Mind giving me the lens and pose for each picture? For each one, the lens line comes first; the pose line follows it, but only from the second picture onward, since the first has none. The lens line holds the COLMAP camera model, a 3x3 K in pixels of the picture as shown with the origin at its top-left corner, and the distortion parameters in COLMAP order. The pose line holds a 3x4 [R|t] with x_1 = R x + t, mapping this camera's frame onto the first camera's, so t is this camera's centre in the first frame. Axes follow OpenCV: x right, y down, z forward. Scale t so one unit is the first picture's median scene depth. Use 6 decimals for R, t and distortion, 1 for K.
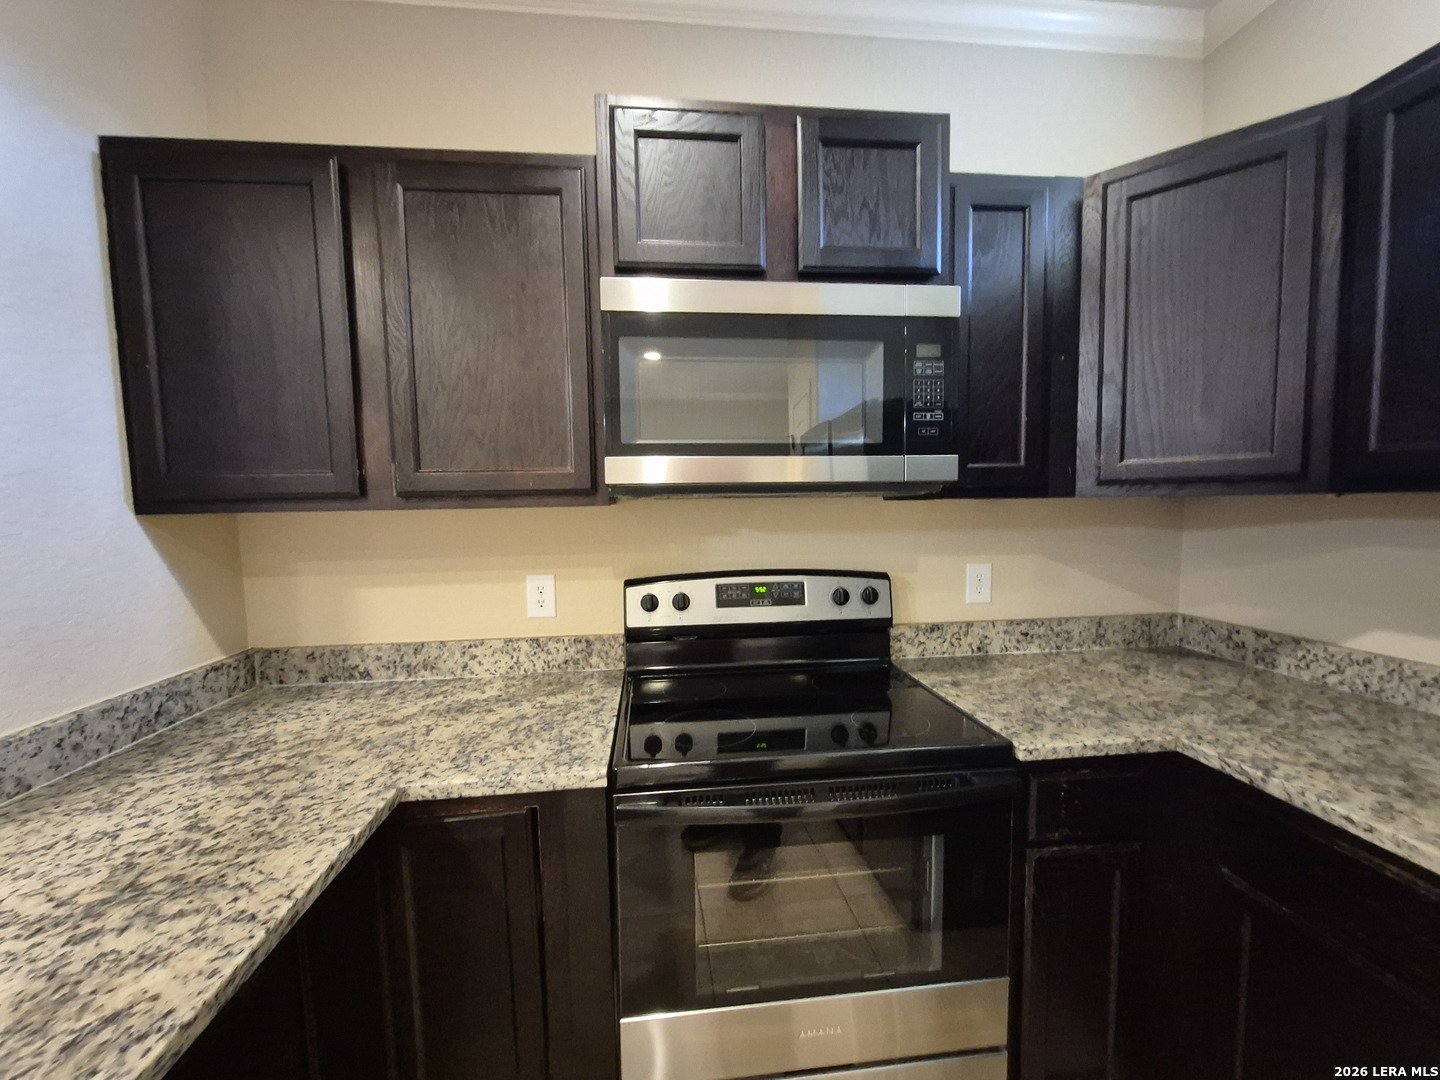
lens RADIAL K [[567.2, 0, 712.7], [0, 567.2, 545.9], [0, 0, 1]] dist [0.003576, 0.000207]
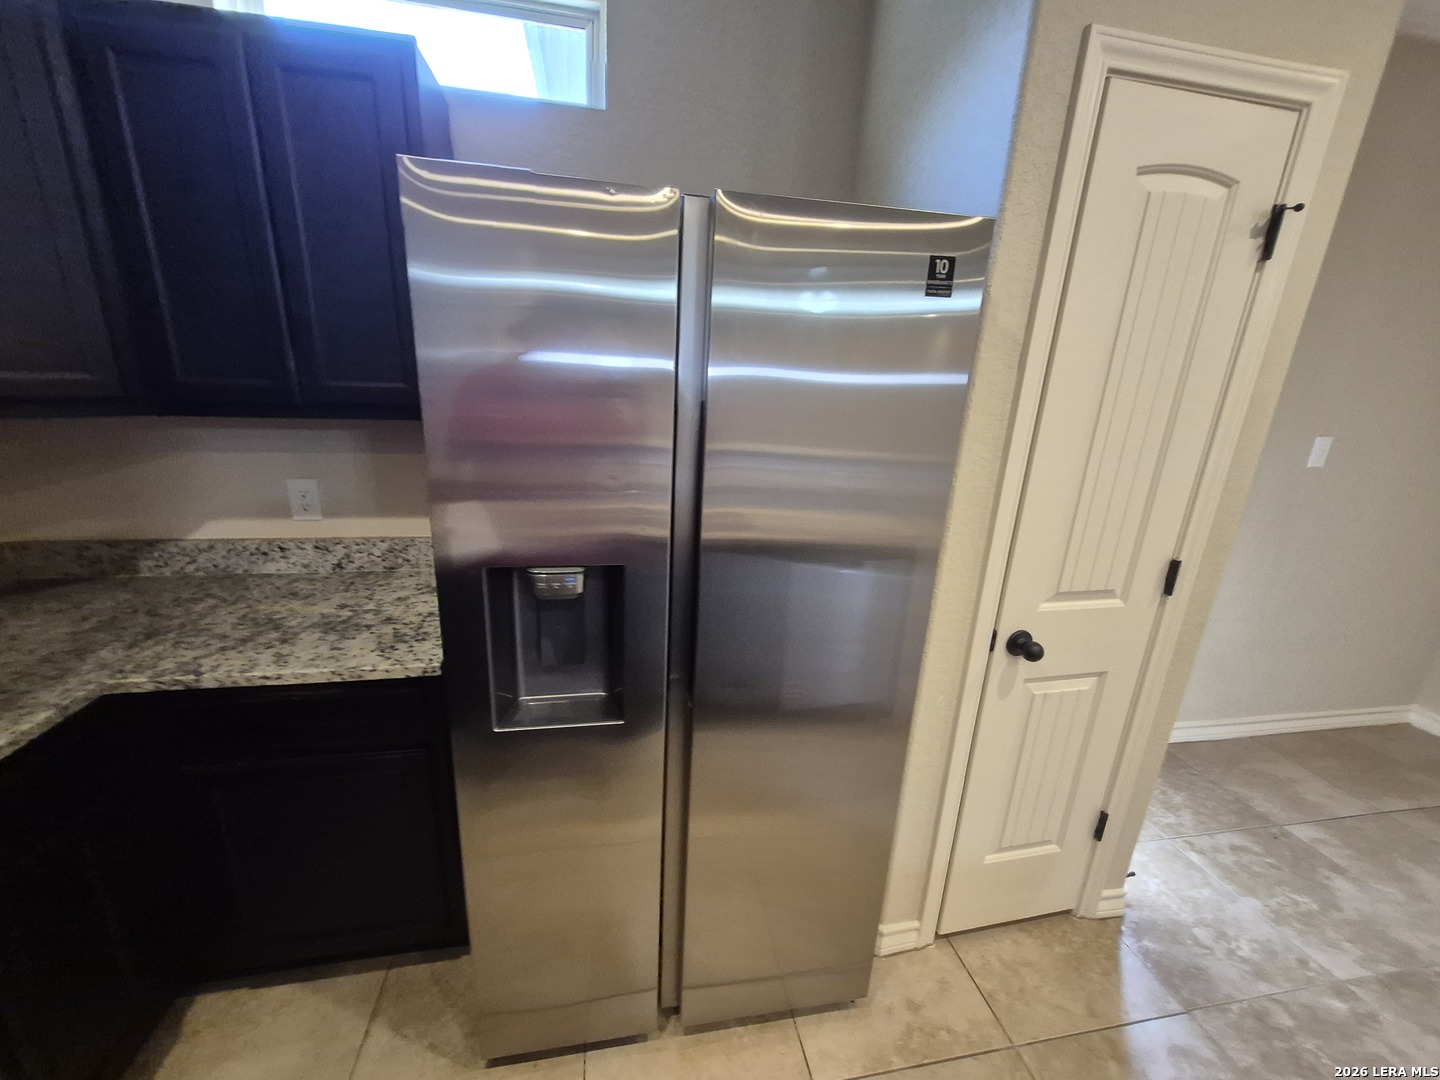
lens RADIAL K [[567.2, 0, 718.5], [0, 567.2, 551.4], [0, 0, 1]] dist [0.003576, 0.000207]
pose [[-0.089400, -0.278431, 0.956286, -0.148180], [0.033674, 0.958737, 0.282293, -0.117879], [-0.995426, 0.057439, -0.076335, 0.007666]]
